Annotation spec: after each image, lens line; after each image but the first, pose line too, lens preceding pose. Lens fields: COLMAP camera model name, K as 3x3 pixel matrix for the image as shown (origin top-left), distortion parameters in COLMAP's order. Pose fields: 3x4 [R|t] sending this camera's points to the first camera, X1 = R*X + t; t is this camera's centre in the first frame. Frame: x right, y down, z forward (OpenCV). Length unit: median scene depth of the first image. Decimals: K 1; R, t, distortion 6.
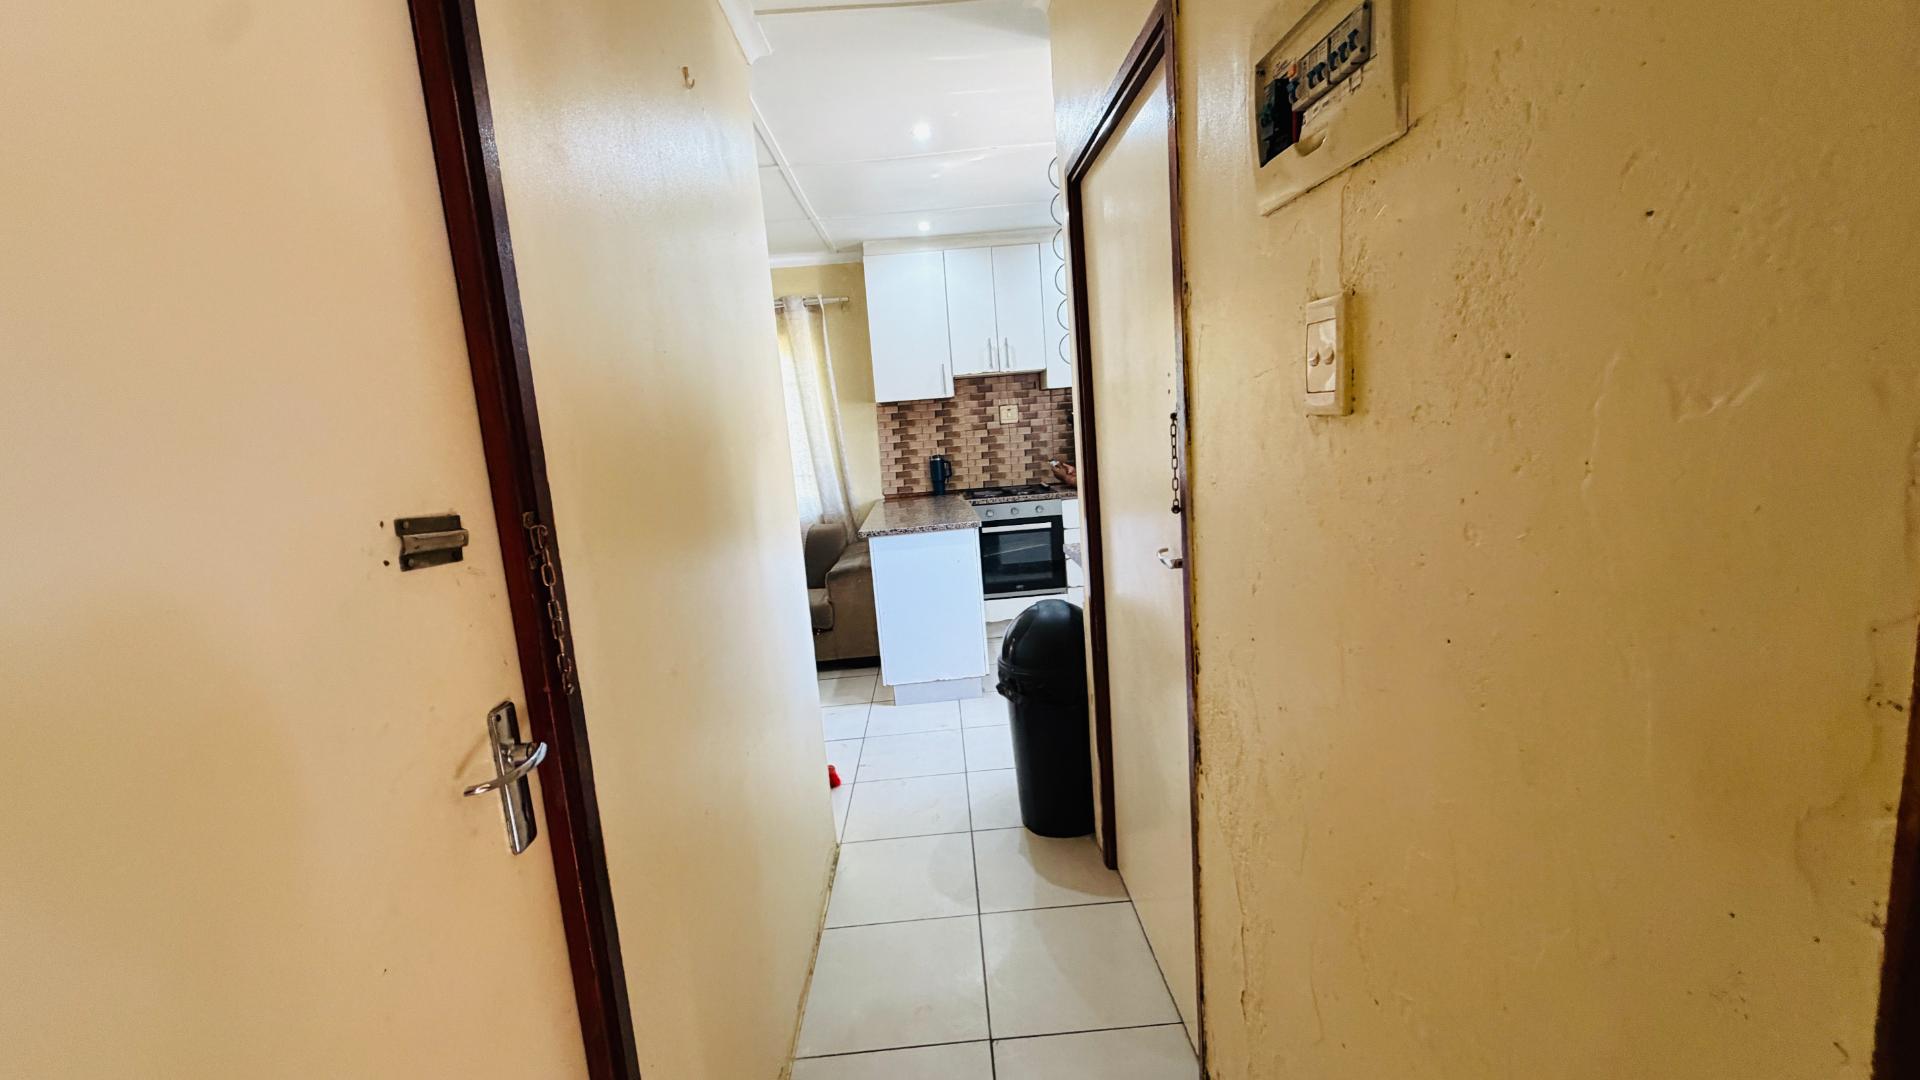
lens RADIAL K [[765.1, 0, 955.3], [0, 765.1, 533.5], [0, 0, 1]] dist [-0.000347, 0.000257]
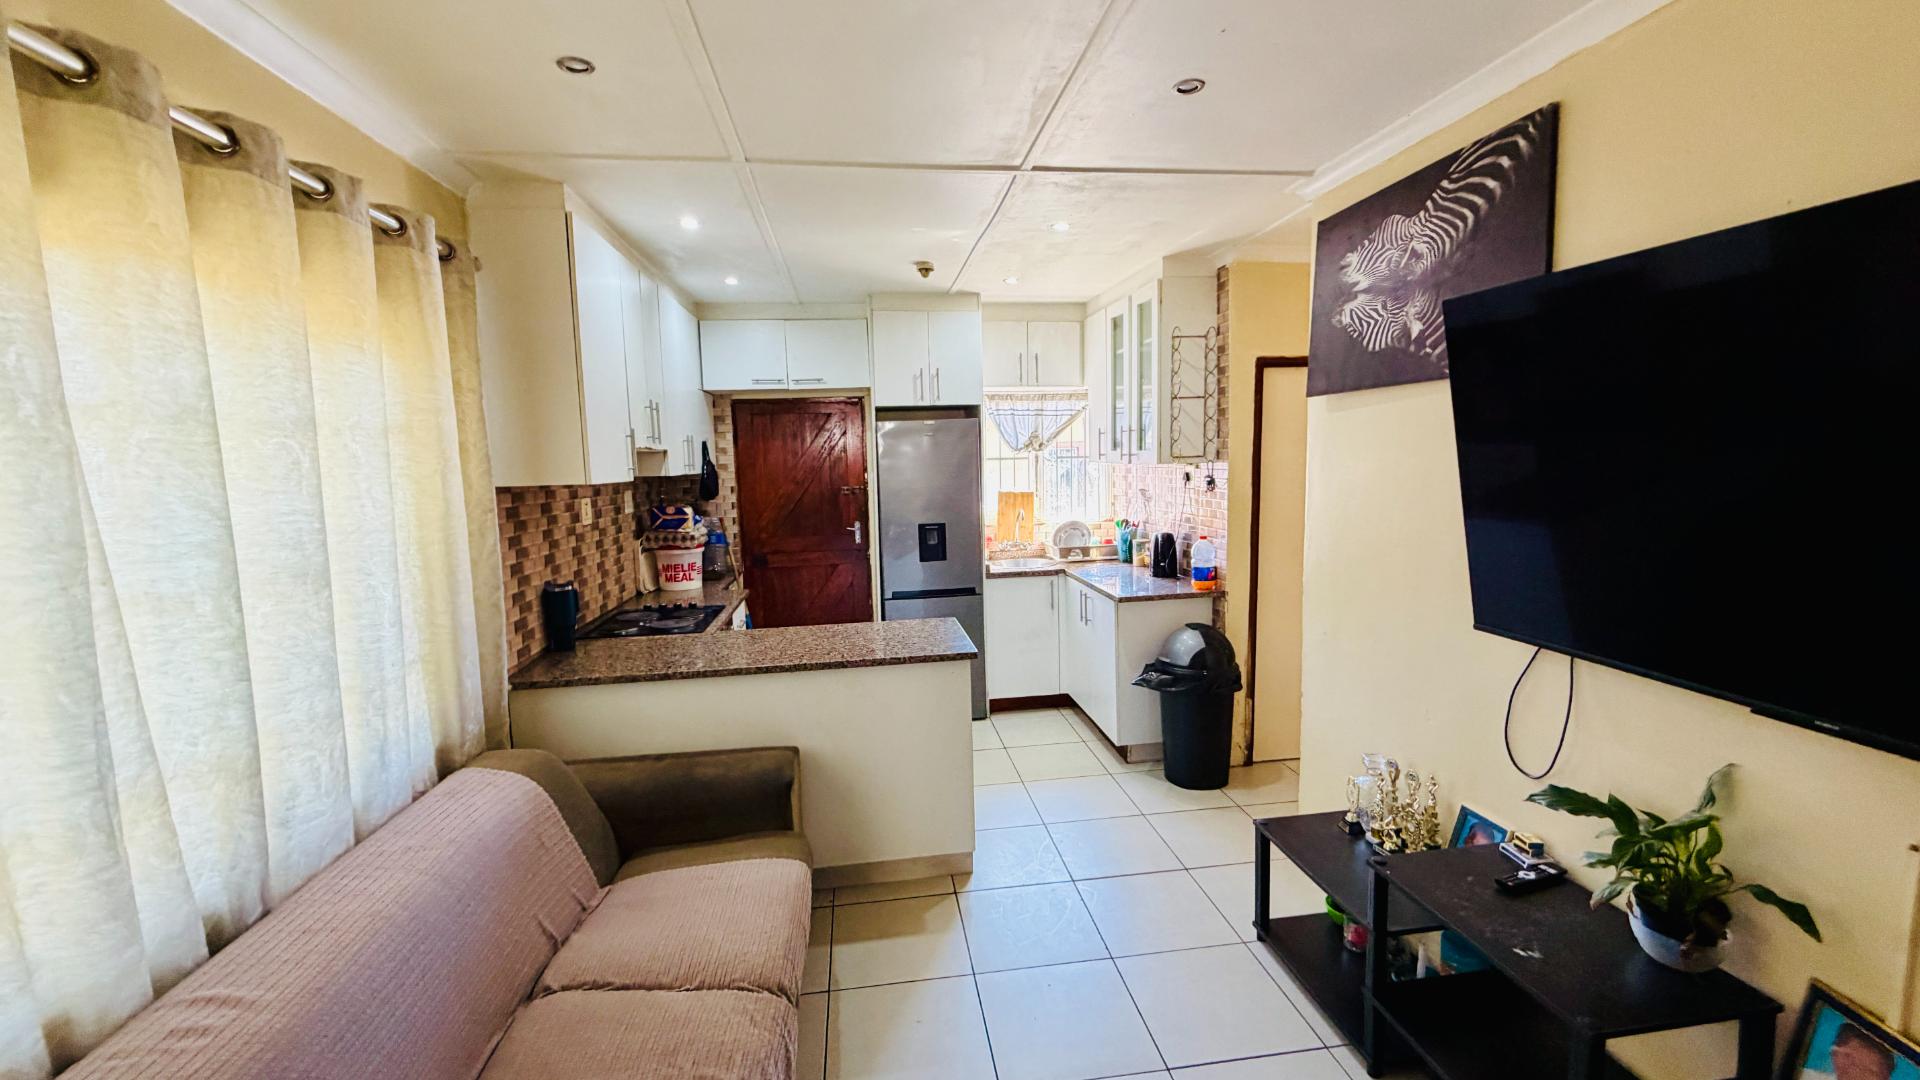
lens RADIAL K [[765.1, 0, 956.9], [0, 765.1, 537.7], [0, 0, 1]] dist [-0.000347, 0.000257]
pose [[-0.099880, -0.026961, 0.994634, -0.613286], [0.181133, 0.982437, 0.044819, -0.105207], [-0.978374, 0.184637, -0.093243, 0.754094]]
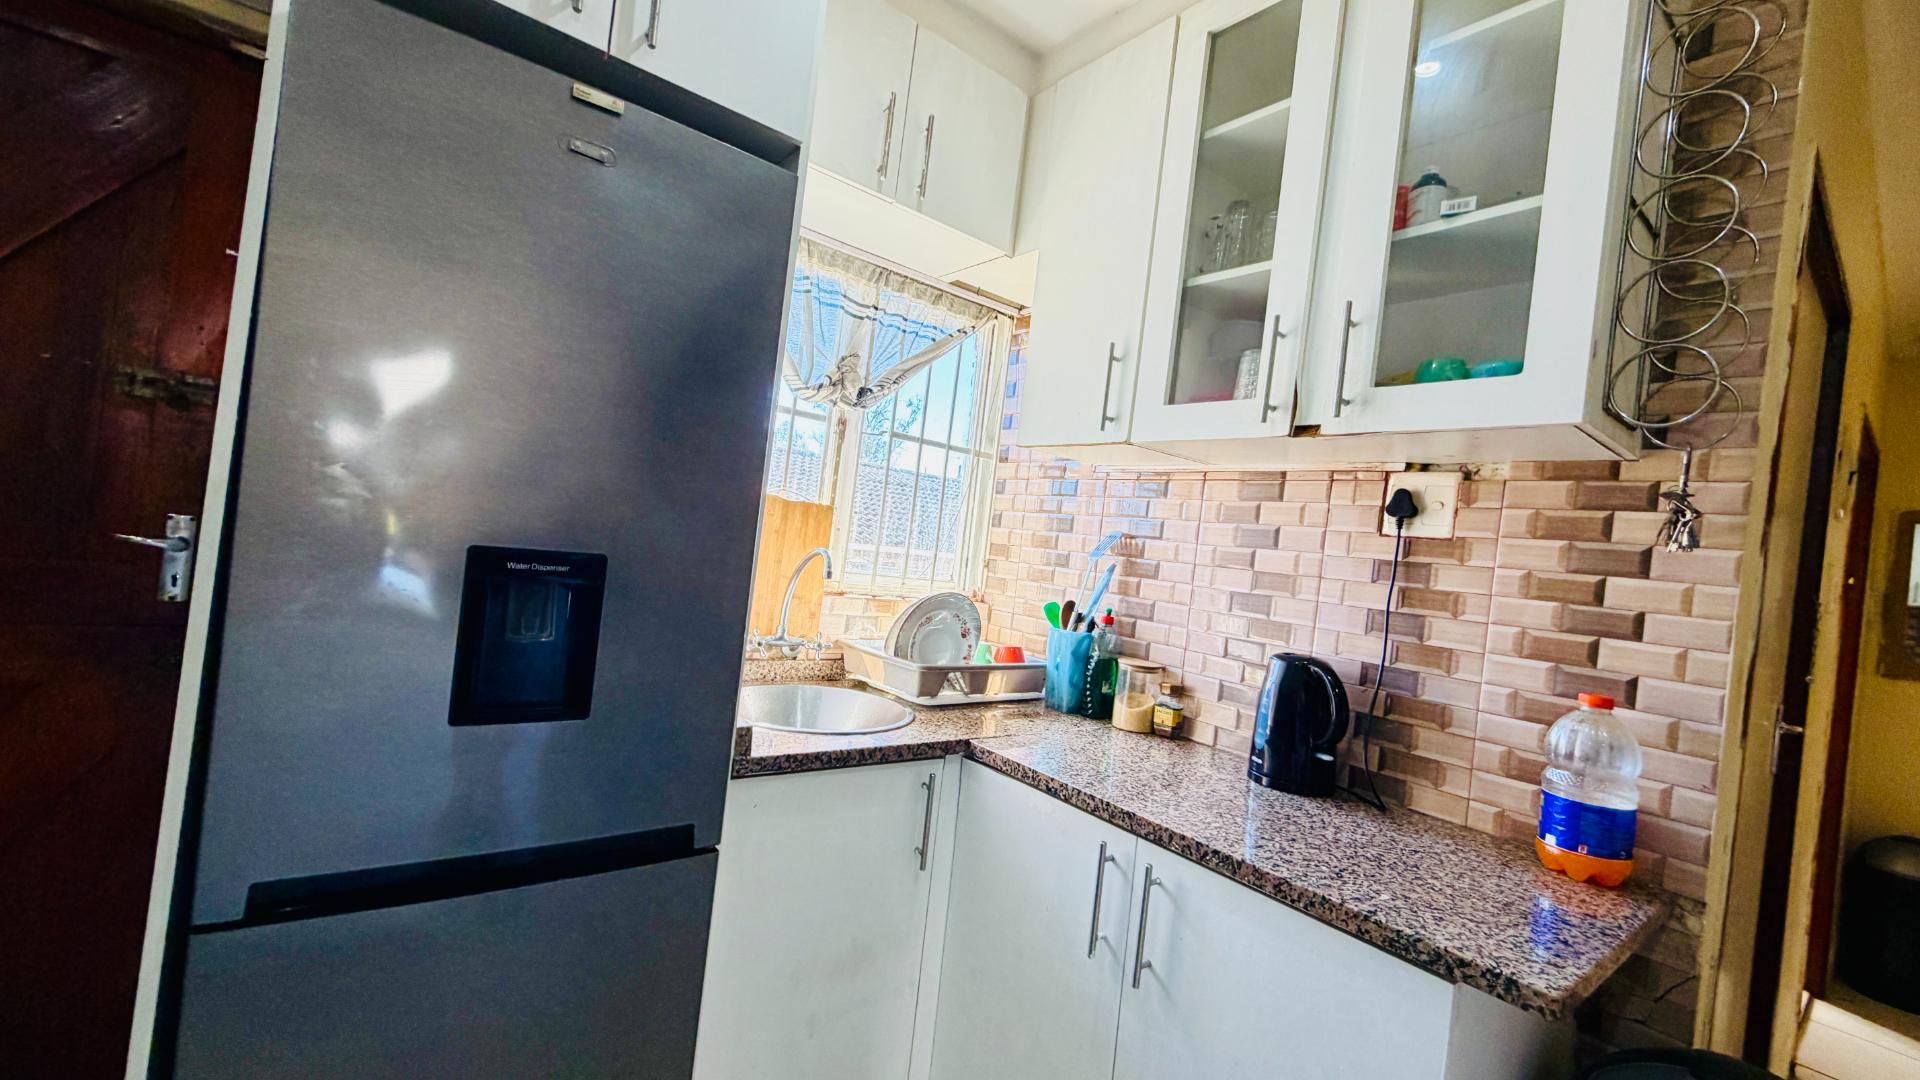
lens RADIAL K [[765.1, 0, 957.4], [0, 765.1, 541.2], [0, 0, 1]] dist [-0.000347, 0.000257]
pose [[-0.588733, 0.014057, 0.808205, 0.024641], [0.049753, 0.998583, 0.018874, -0.088451], [-0.806795, 0.051322, -0.588598, 0.727229]]
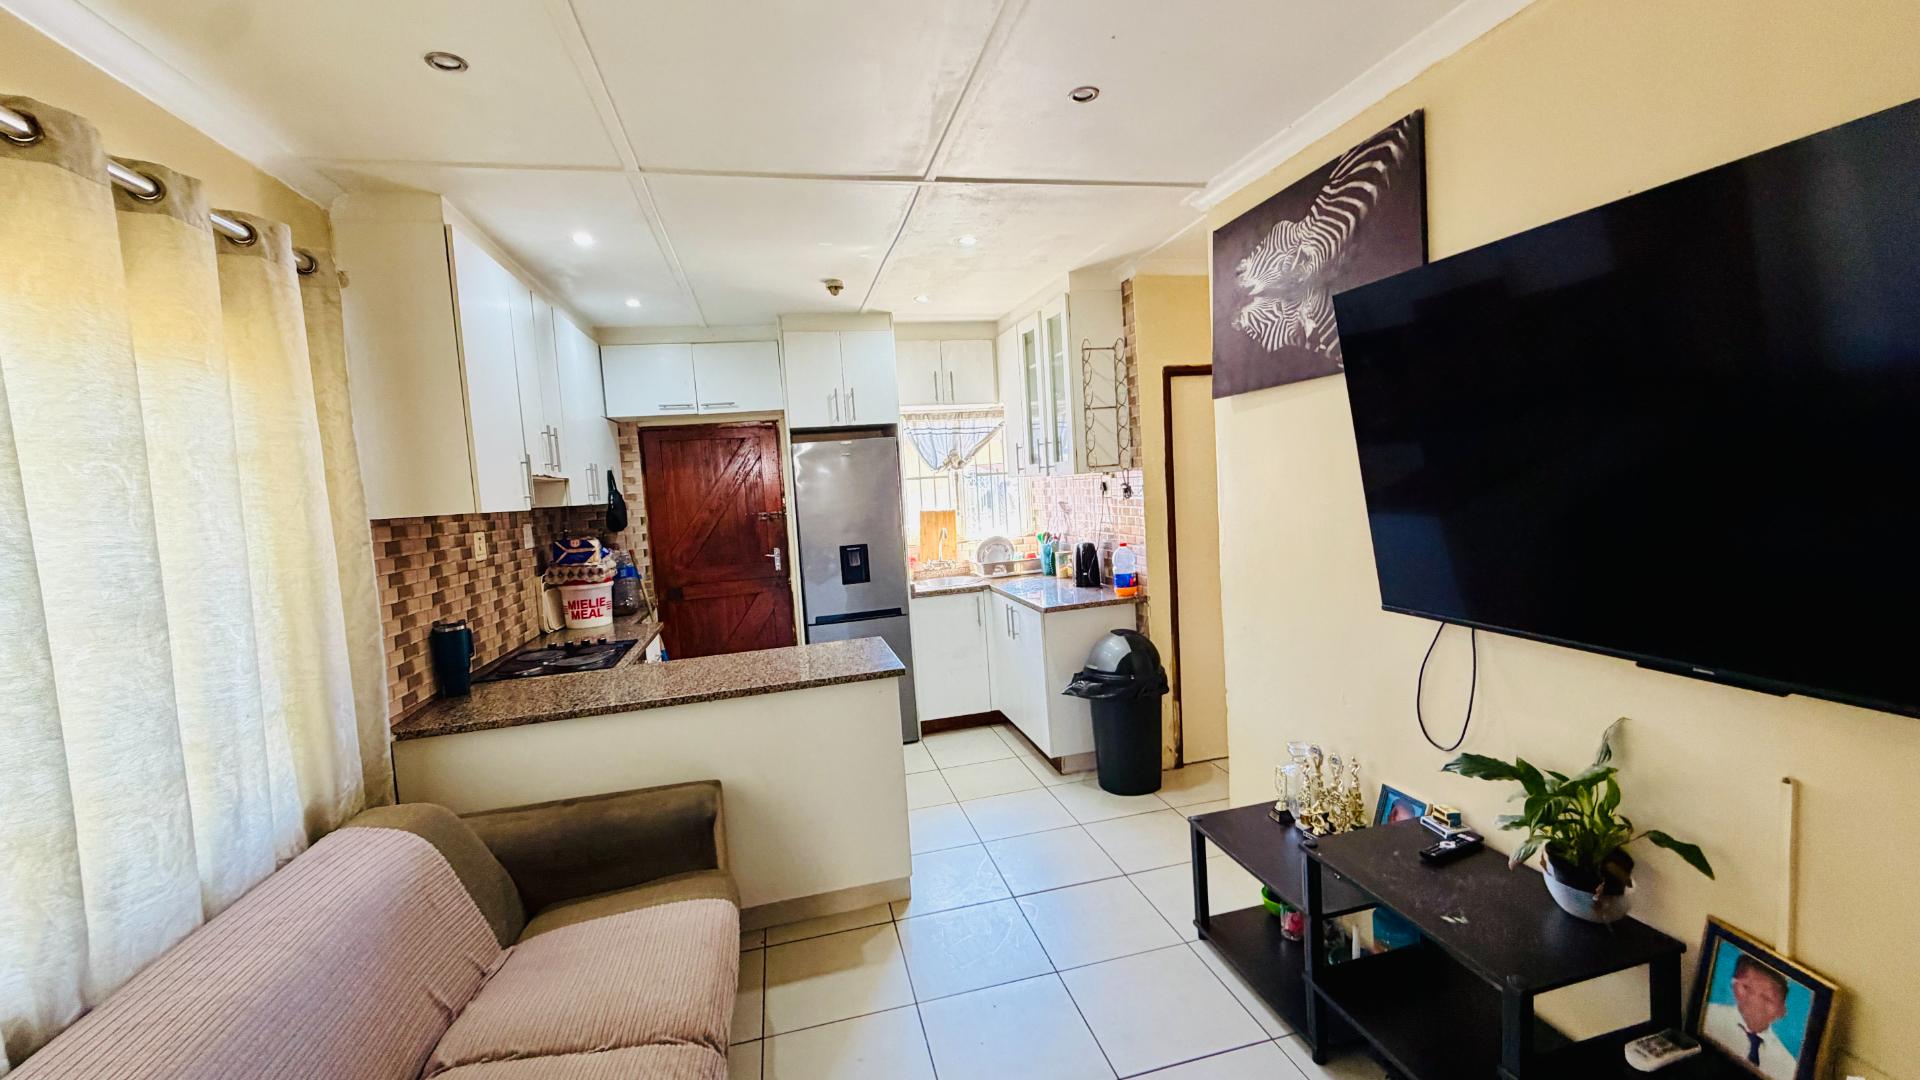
lens RADIAL K [[765.1, 0, 956.8], [0, 765.1, 537.8], [0, 0, 1]] dist [-0.000347, 0.000257]
pose [[-0.197070, 0.016796, 0.980246, -0.605335], [0.224796, 0.973989, 0.028505, -0.093792], [-0.954270, 0.225972, -0.195719, 0.753137]]
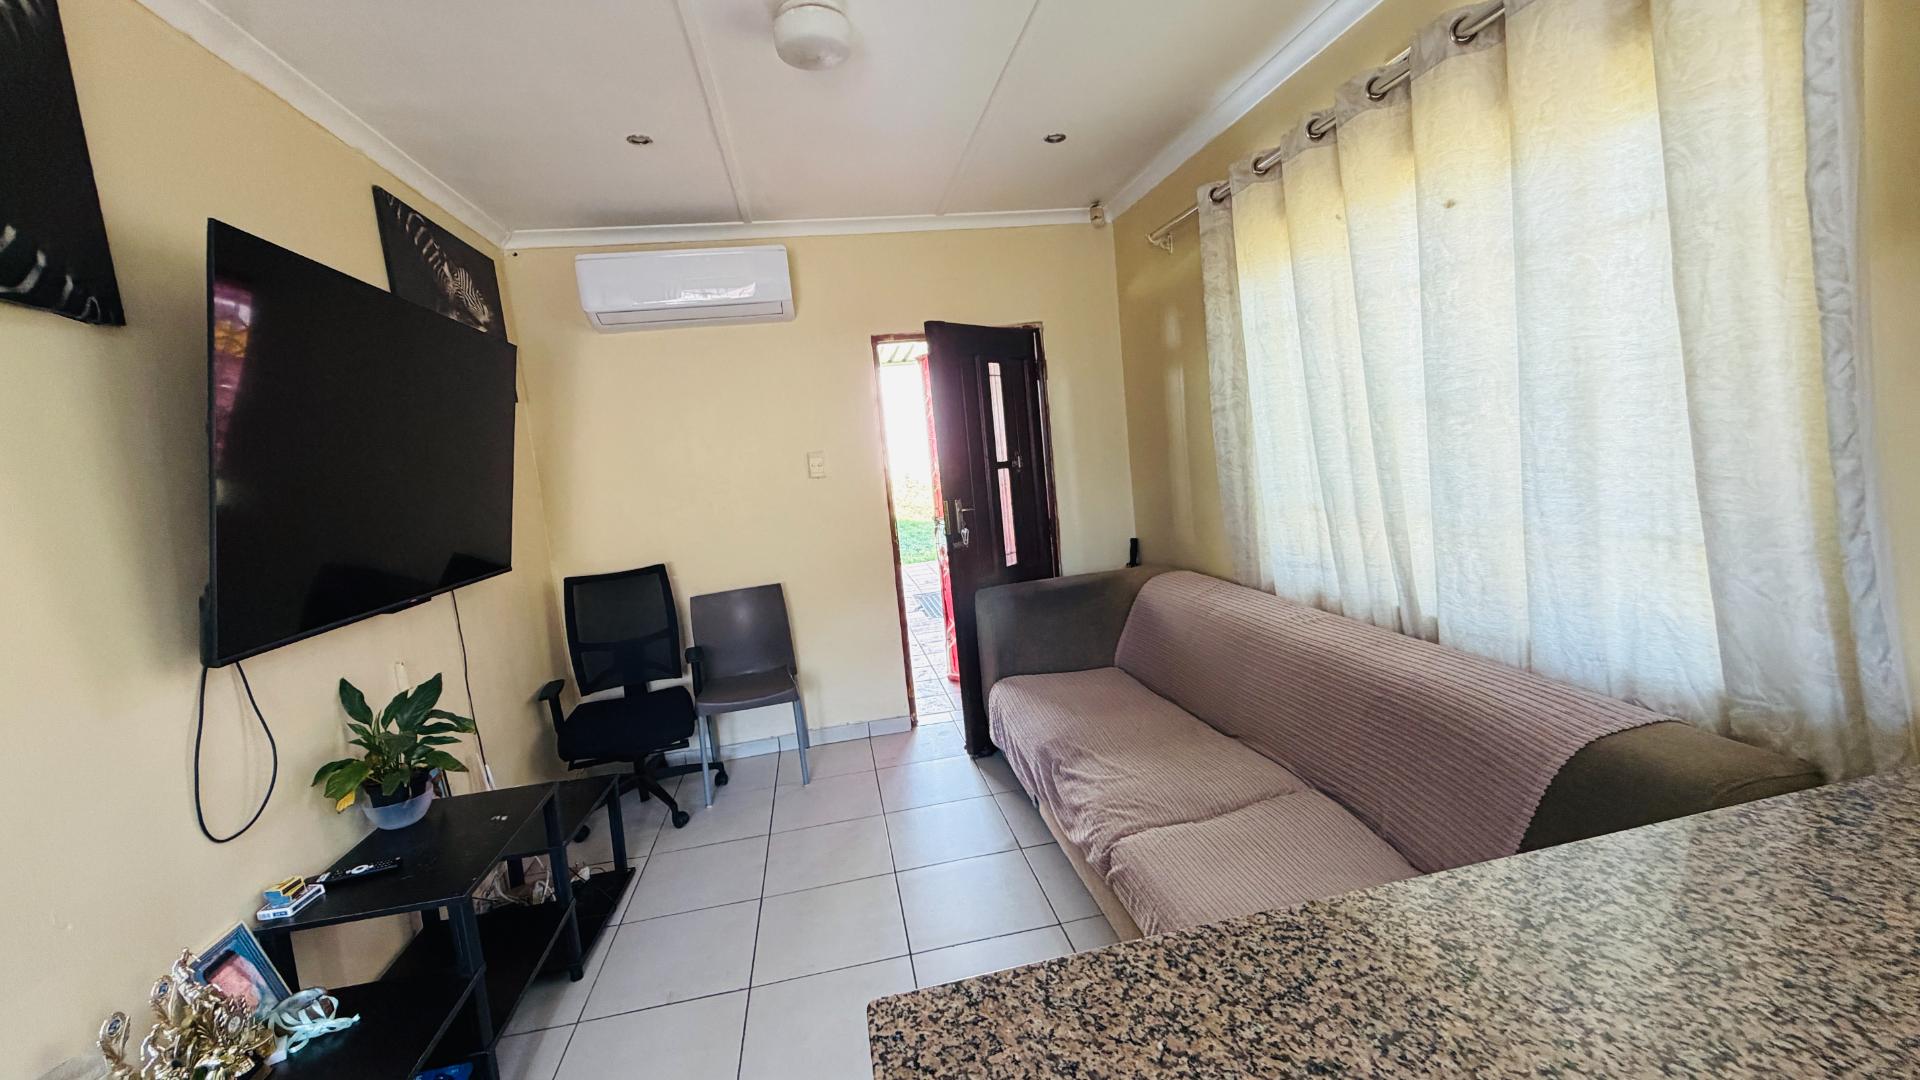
lens RADIAL K [[765.1, 0, 955.7], [0, 765.1, 537.2], [0, 0, 1]] dist [-0.000347, 0.000257]
pose [[0.153329, 0.174595, -0.972629, 0.033316], [-0.060792, 0.984070, 0.167065, -0.107471], [0.986303, 0.033512, 0.161500, 0.695657]]
